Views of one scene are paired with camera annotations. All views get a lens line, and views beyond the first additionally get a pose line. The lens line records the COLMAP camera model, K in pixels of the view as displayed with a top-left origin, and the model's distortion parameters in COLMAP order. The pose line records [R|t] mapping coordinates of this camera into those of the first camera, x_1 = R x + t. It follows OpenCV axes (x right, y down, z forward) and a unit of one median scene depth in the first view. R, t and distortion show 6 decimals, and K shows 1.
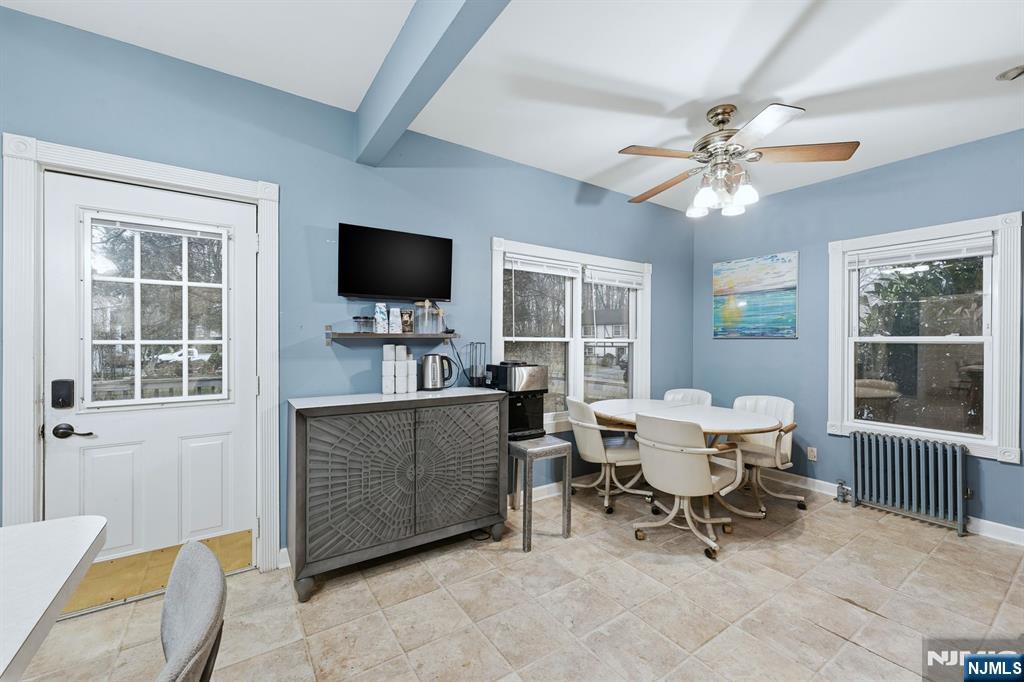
lens RADIAL K [[412.9, 0, 507.6], [0, 412.9, 342.2], [0, 0, 1]] dist [0.005972, 0.000251]
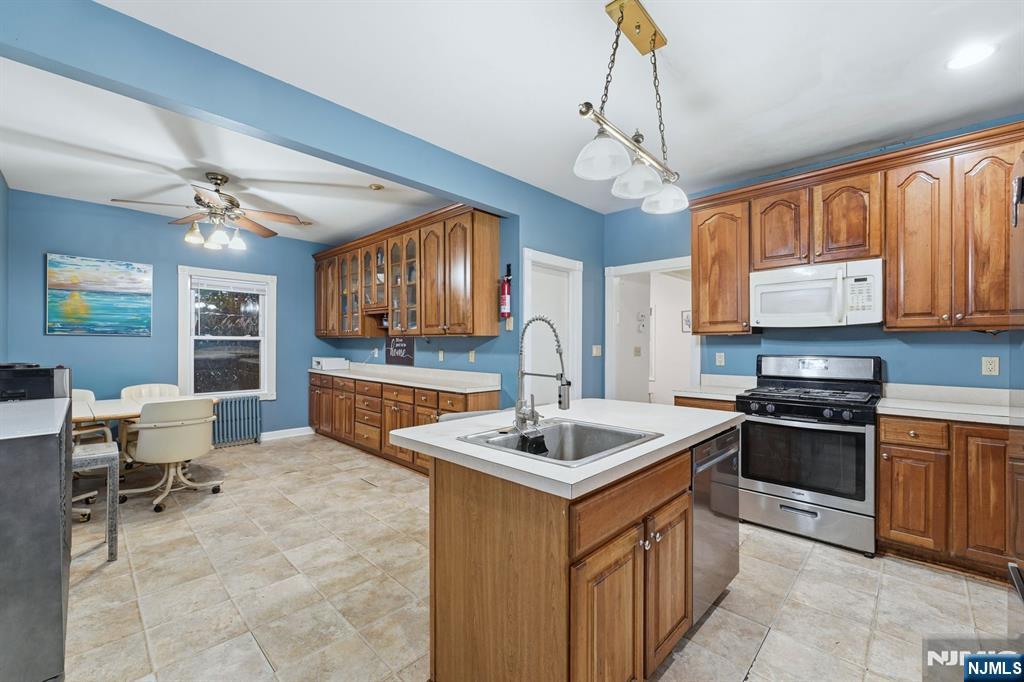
lens RADIAL K [[412.9, 0, 511.8], [0, 412.9, 345.0], [0, 0, 1]] dist [0.005972, 0.000251]
pose [[-0.208609, -0.010465, 0.977943, -0.944335], [-0.006859, 0.999934, 0.009238, -0.002171], [-0.977975, -0.004780, -0.208667, 0.271758]]
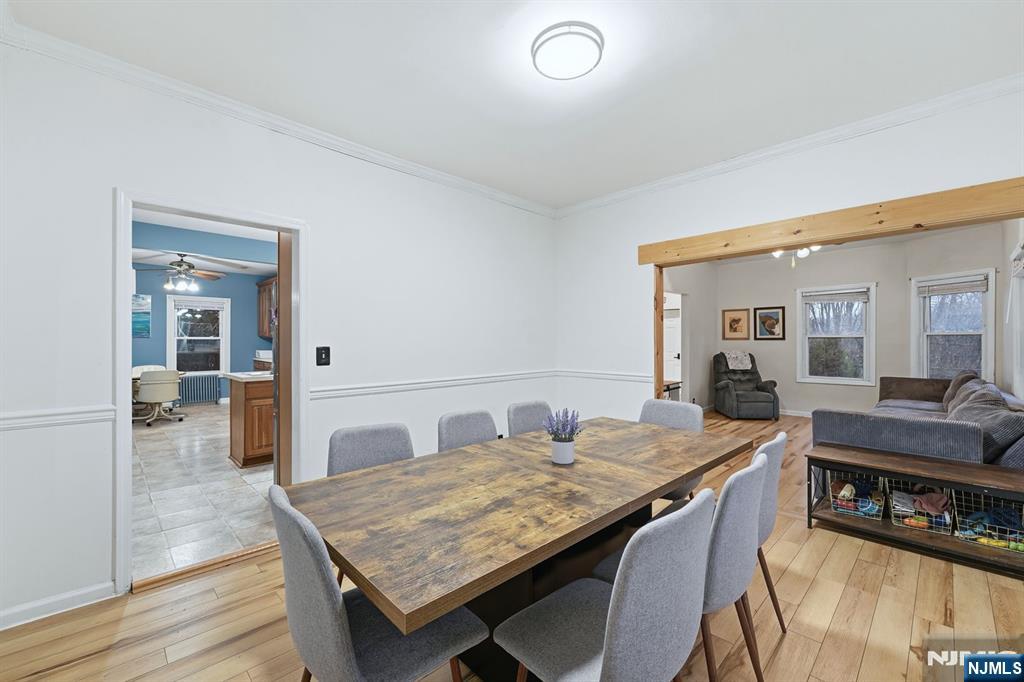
lens RADIAL K [[412.9, 0, 507.2], [0, 412.9, 340.5], [0, 0, 1]] dist [0.005972, 0.000251]
pose [[-0.177323, -0.008237, 0.984118, -2.144440], [-0.007123, 0.999950, 0.007086, -0.026723], [-0.984127, -0.005754, -0.177373, -0.500669]]
